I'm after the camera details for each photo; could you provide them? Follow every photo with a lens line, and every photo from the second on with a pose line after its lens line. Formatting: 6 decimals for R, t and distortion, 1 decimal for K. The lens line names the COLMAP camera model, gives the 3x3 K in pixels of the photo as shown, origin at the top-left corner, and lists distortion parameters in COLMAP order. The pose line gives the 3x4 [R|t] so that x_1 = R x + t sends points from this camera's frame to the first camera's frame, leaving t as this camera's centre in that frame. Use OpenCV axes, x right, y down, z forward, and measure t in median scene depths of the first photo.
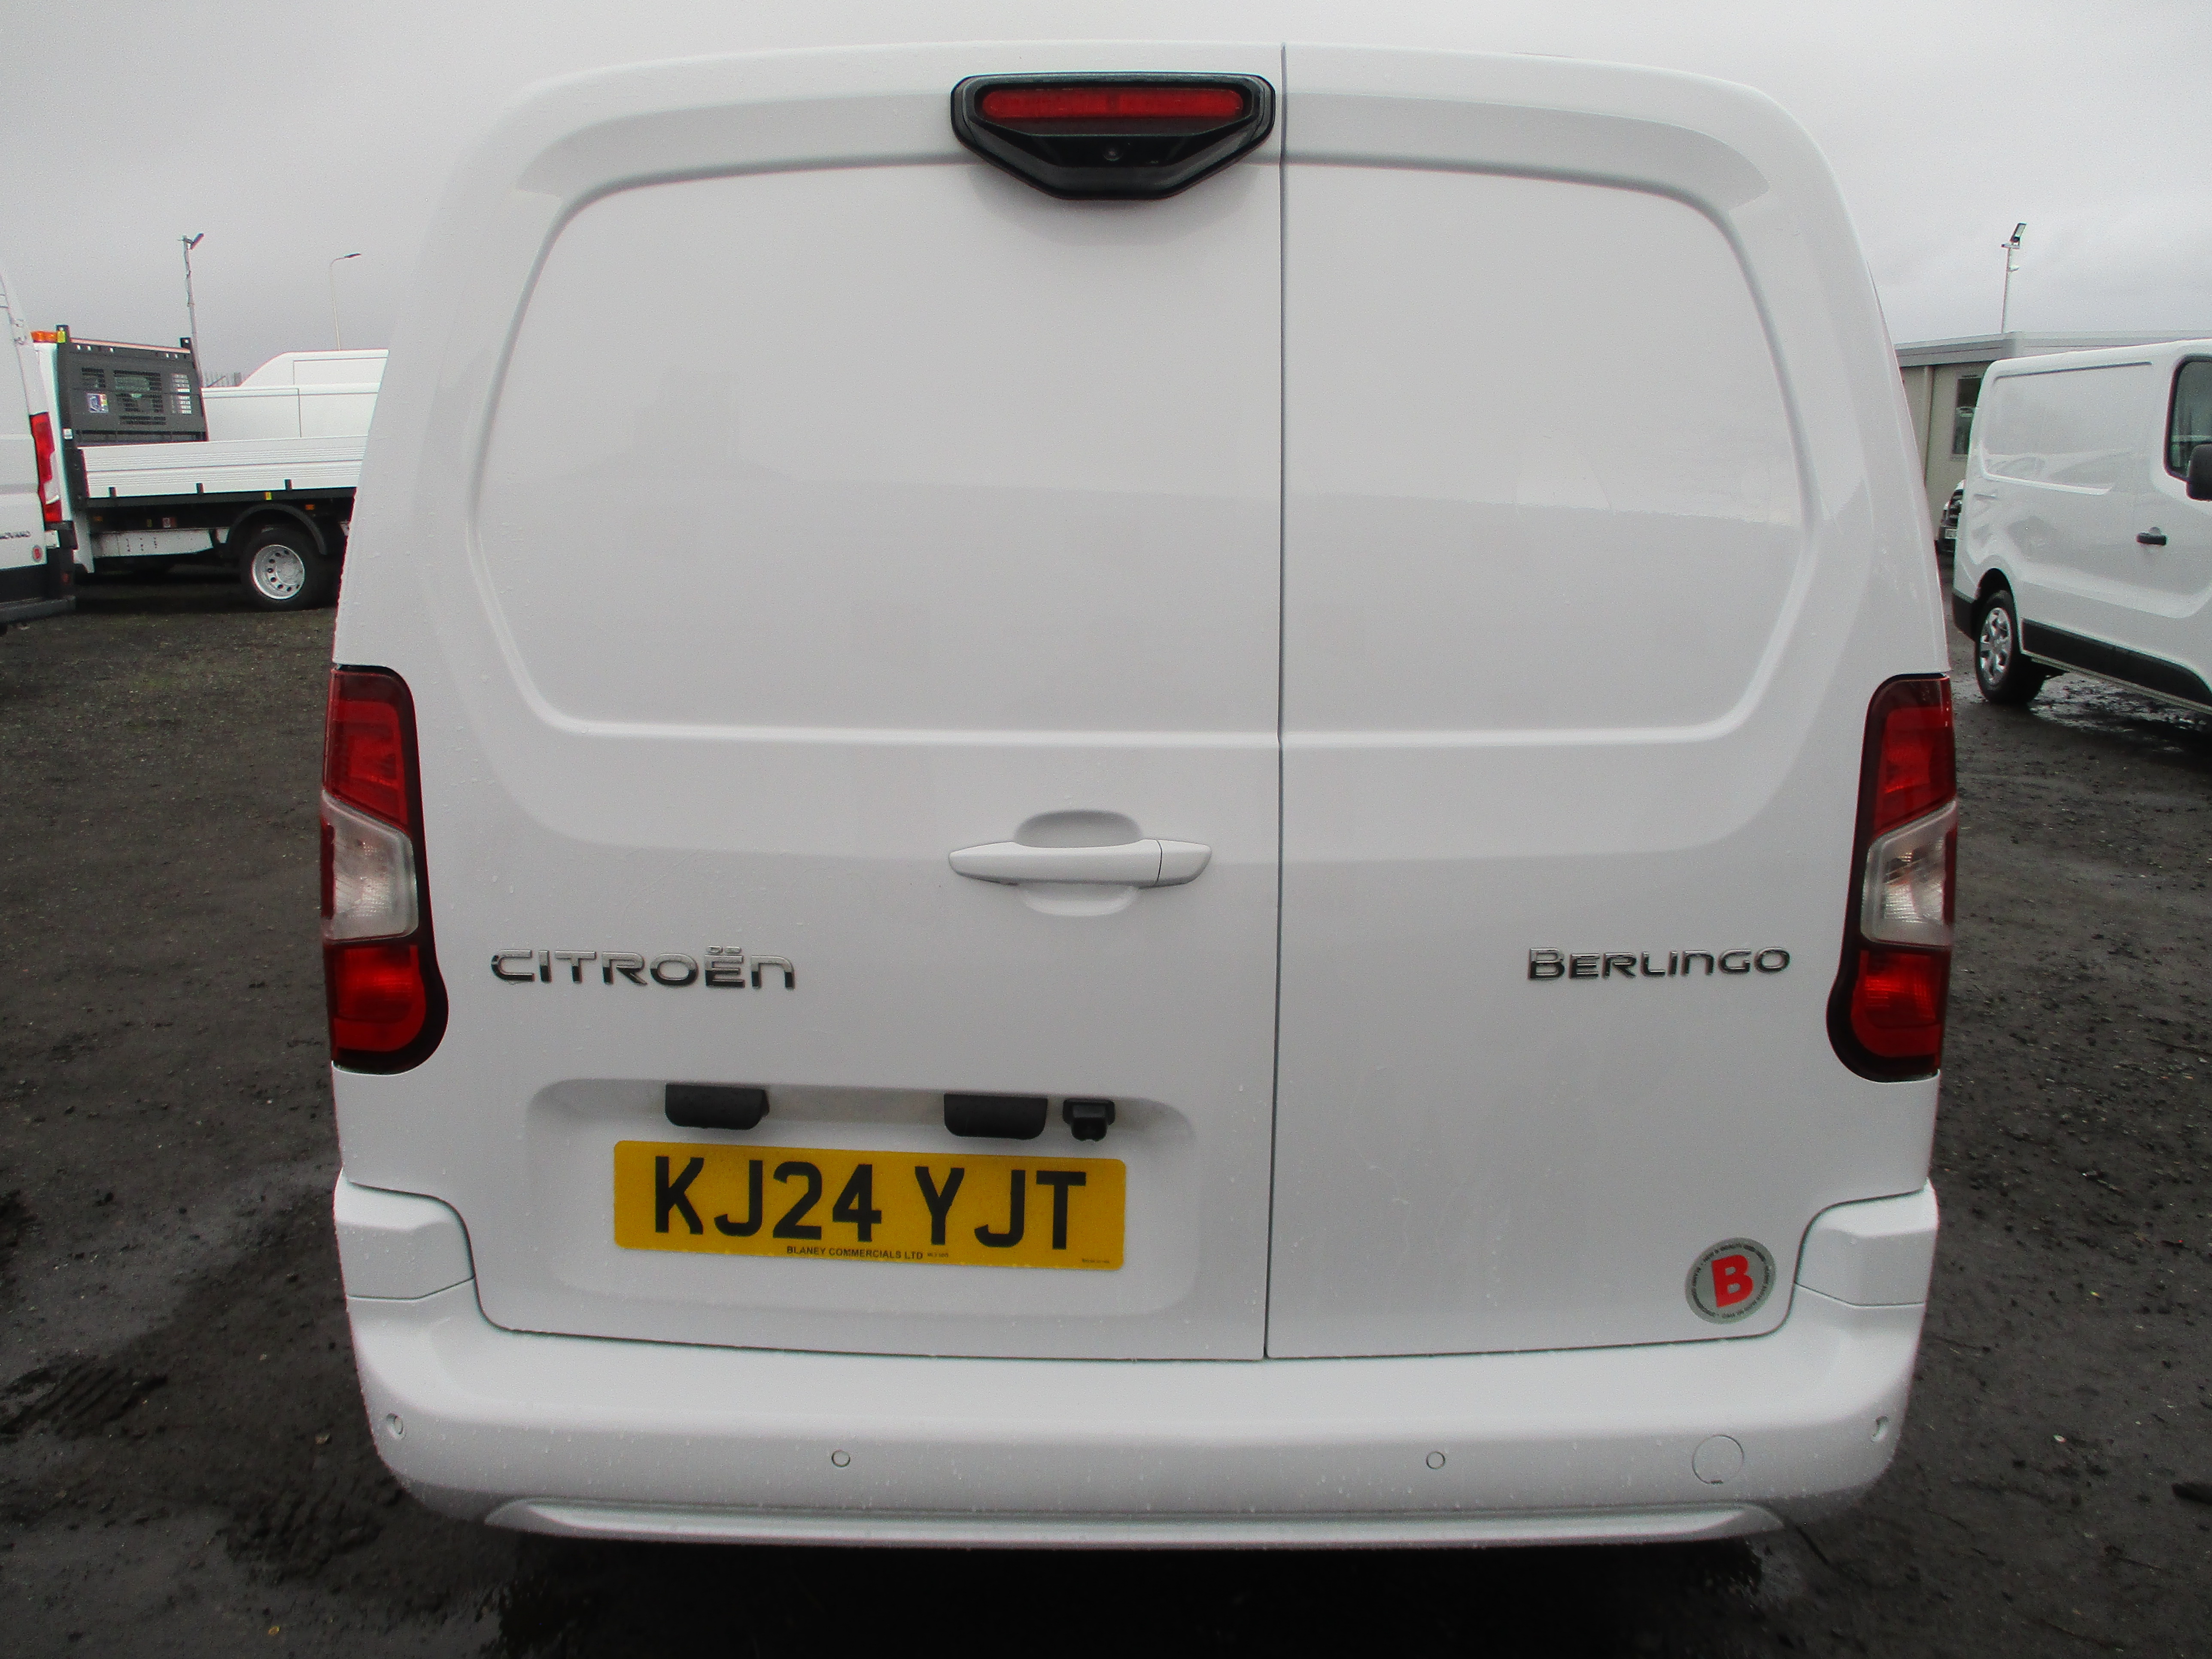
lens RADIAL K [[1814.5, 0, 1193.6], [0, 1814.5, 842.9], [0, 0, 1]] dist [-0.029974, 0.002054]
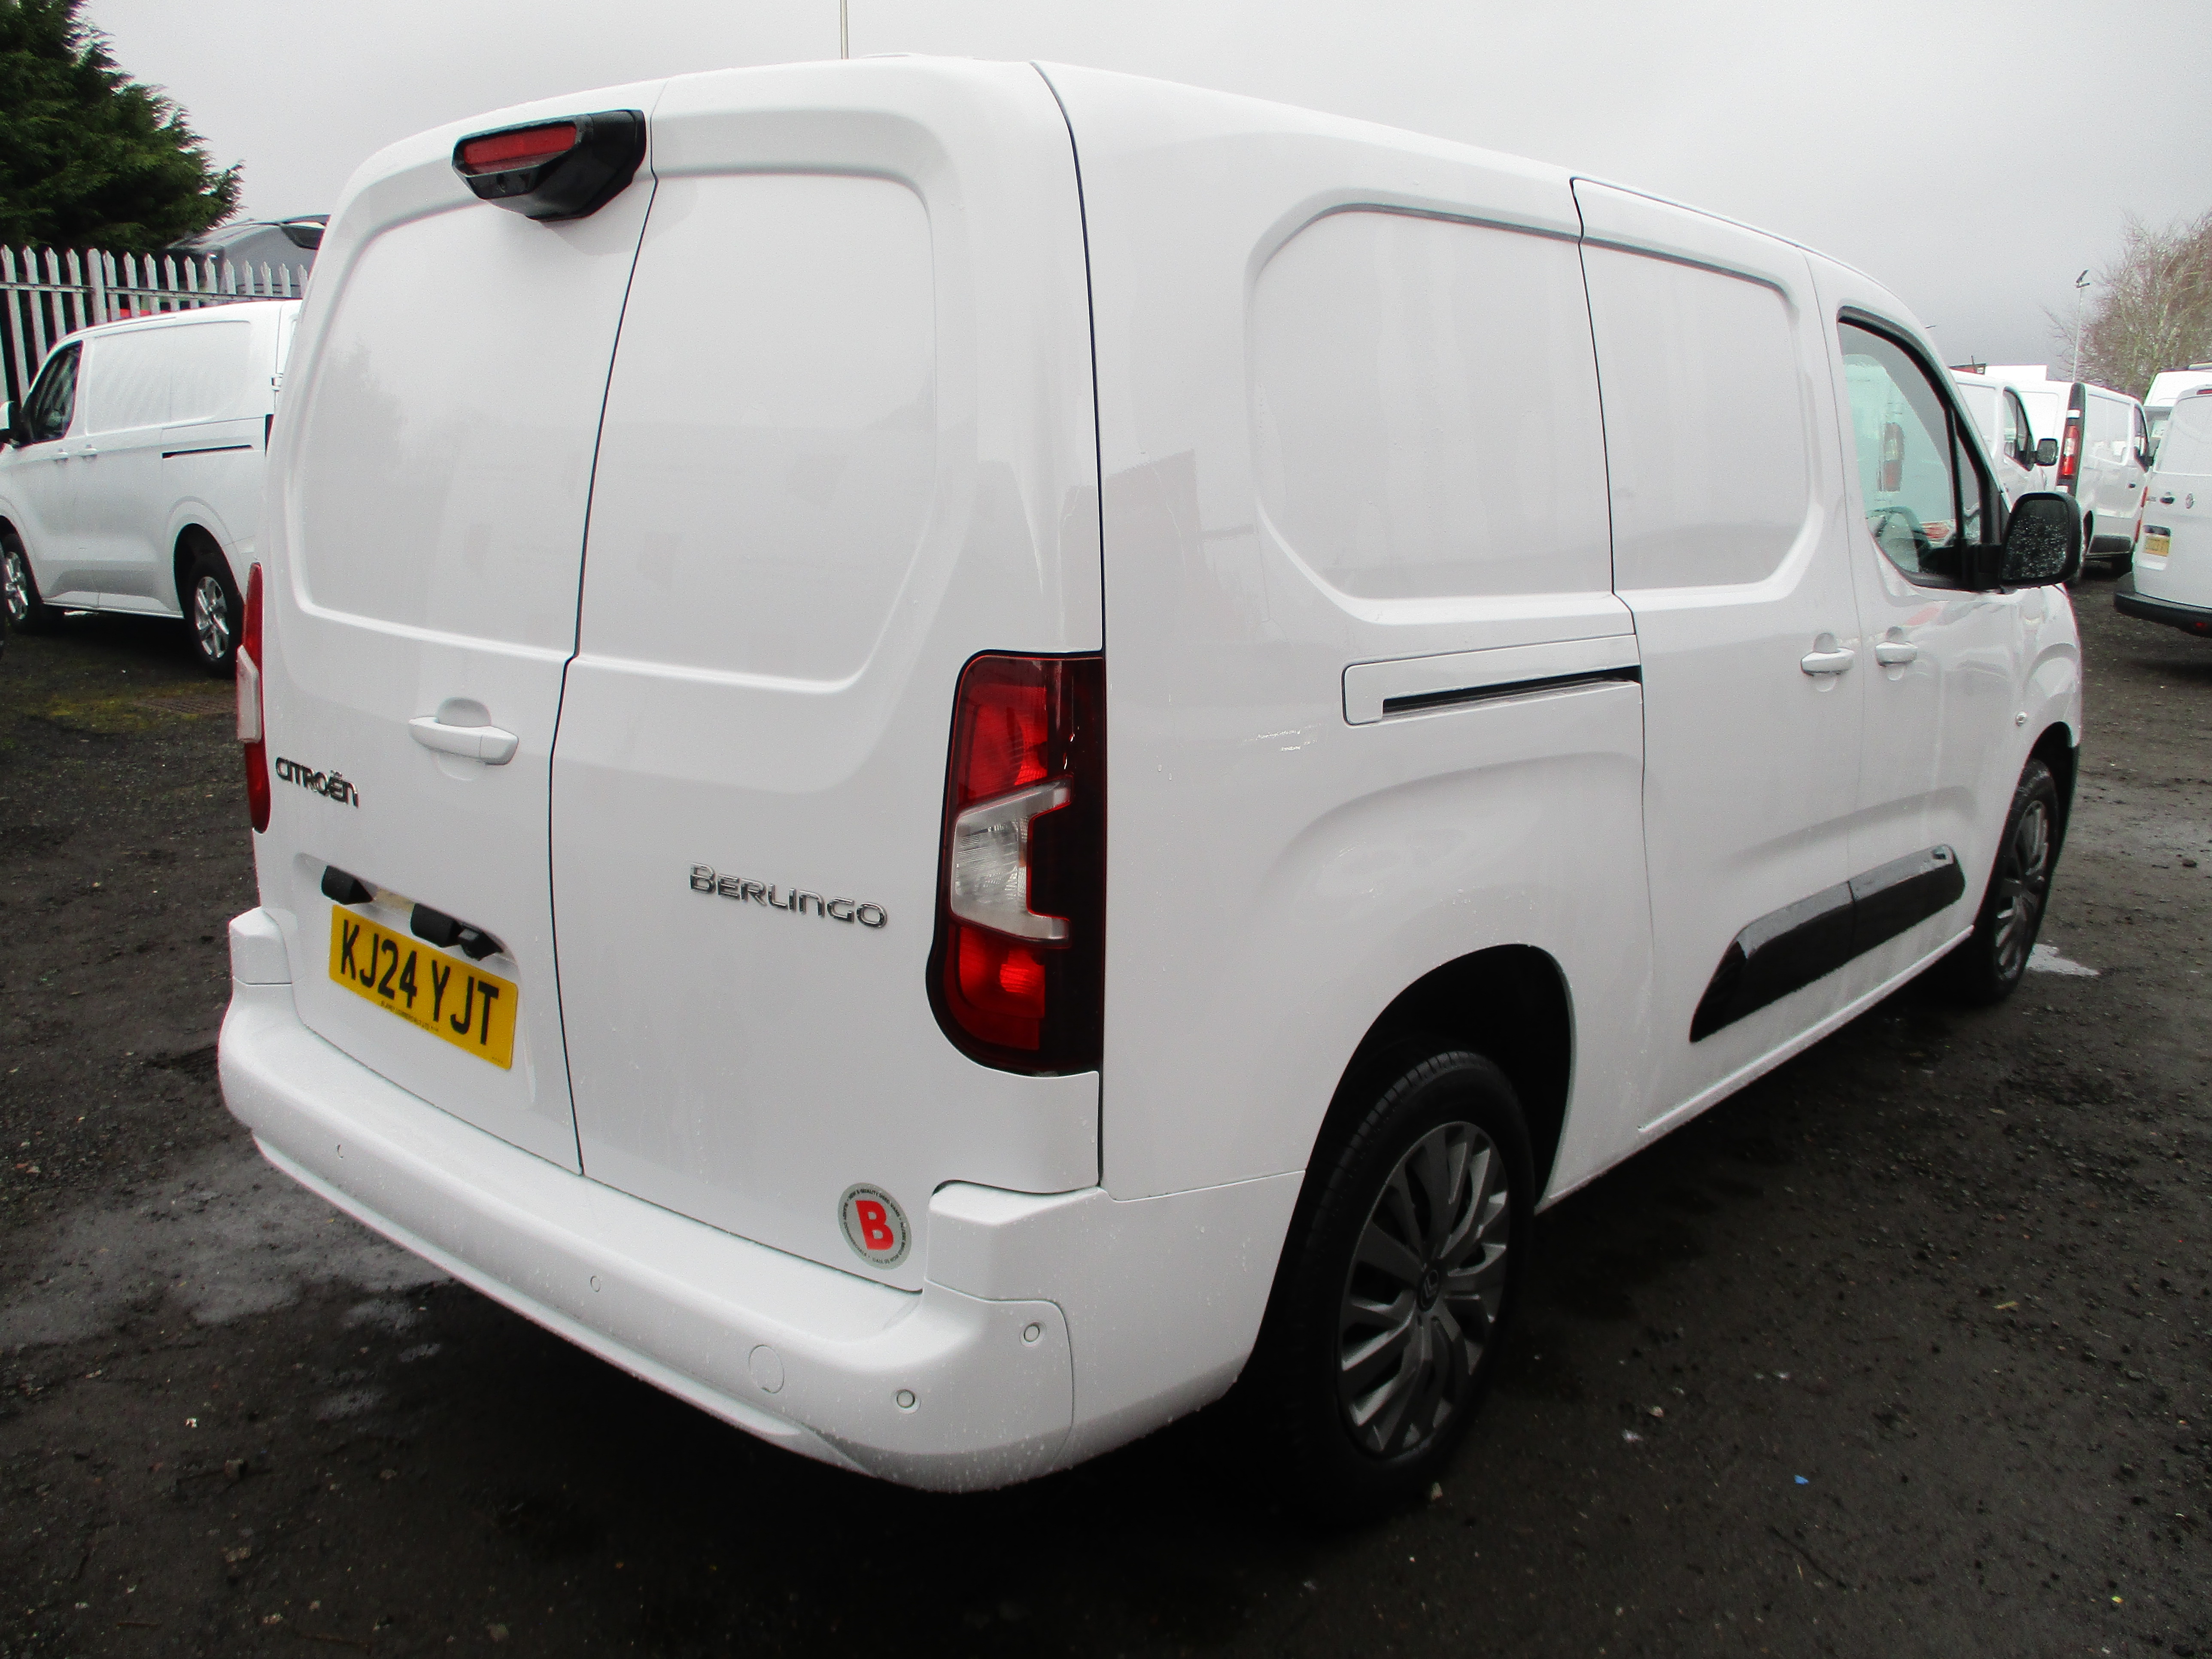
lens RADIAL K [[1814.5, 0, 1193.6], [0, 1814.5, 842.9], [0, 0, 1]] dist [-0.029974, 0.002054]
pose [[0.788672, 0.151691, -0.595807, 1.078933], [-0.158970, 0.986443, 0.040717, -0.047915], [0.593906, 0.062603, 0.802095, 0.275970]]
